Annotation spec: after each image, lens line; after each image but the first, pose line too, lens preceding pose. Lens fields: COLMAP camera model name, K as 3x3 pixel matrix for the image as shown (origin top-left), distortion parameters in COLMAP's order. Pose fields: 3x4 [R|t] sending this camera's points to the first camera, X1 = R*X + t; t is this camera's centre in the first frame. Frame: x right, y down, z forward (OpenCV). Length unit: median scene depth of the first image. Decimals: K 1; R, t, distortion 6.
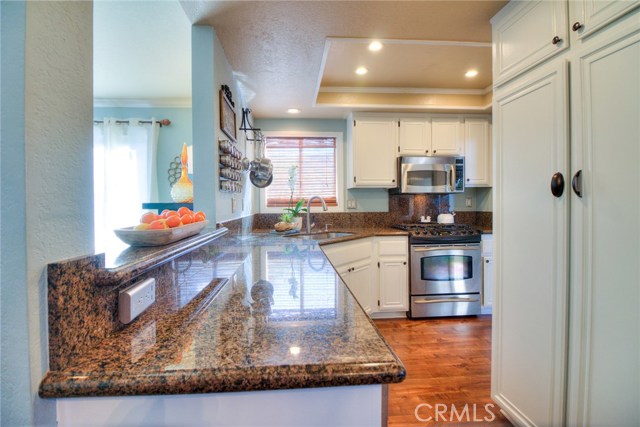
lens RADIAL K [[295.4, 0, 318.6], [0, 295.4, 208.7], [0, 0, 1]] dist [0.010479, -0.021436]
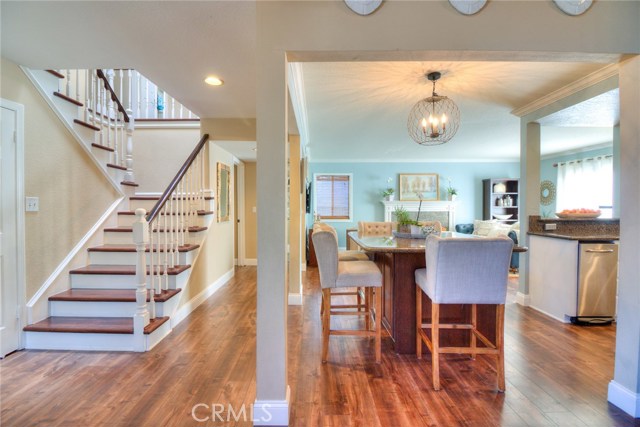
lens RADIAL K [[304.1, 0, 314.2], [0, 304.1, 209.8], [0, 0, 1]] dist [-0.015631, -0.000844]
pose [[-0.076968, 0.022962, -0.996769, 0.995693], [-0.017415, 0.999551, 0.024371, -0.002729], [0.996881, 0.019235, -0.076534, -0.528684]]
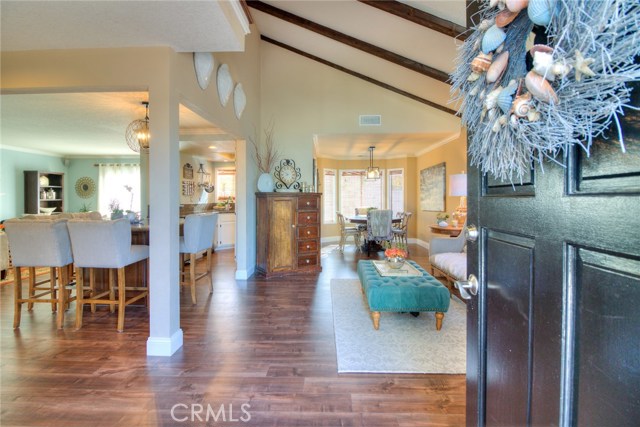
lens RADIAL K [[301.0, 0, 322.1], [0, 301.0, 199.1], [0, 0, 1]] dist [-0.013709, -0.000329]
pose [[0.994723, 0.009223, -0.102183, 0.925271], [-0.010841, 0.999824, -0.015295, 0.014279], [0.102024, 0.016322, 0.994648, -1.315035]]
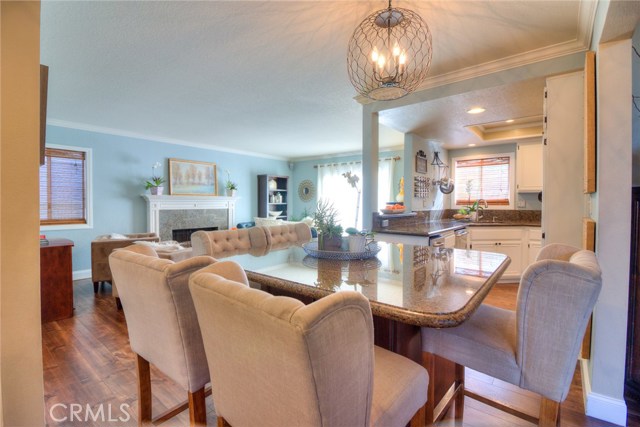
lens RADIAL K [[295.4, 0, 318.6], [0, 295.4, 208.7], [0, 0, 1]] dist [0.010479, -0.021436]
pose [[0.726155, 0.025174, -0.687070, 0.404486], [-0.022053, 0.999668, 0.013320, 0.009125], [0.687177, 0.005479, 0.726469, -0.689933]]
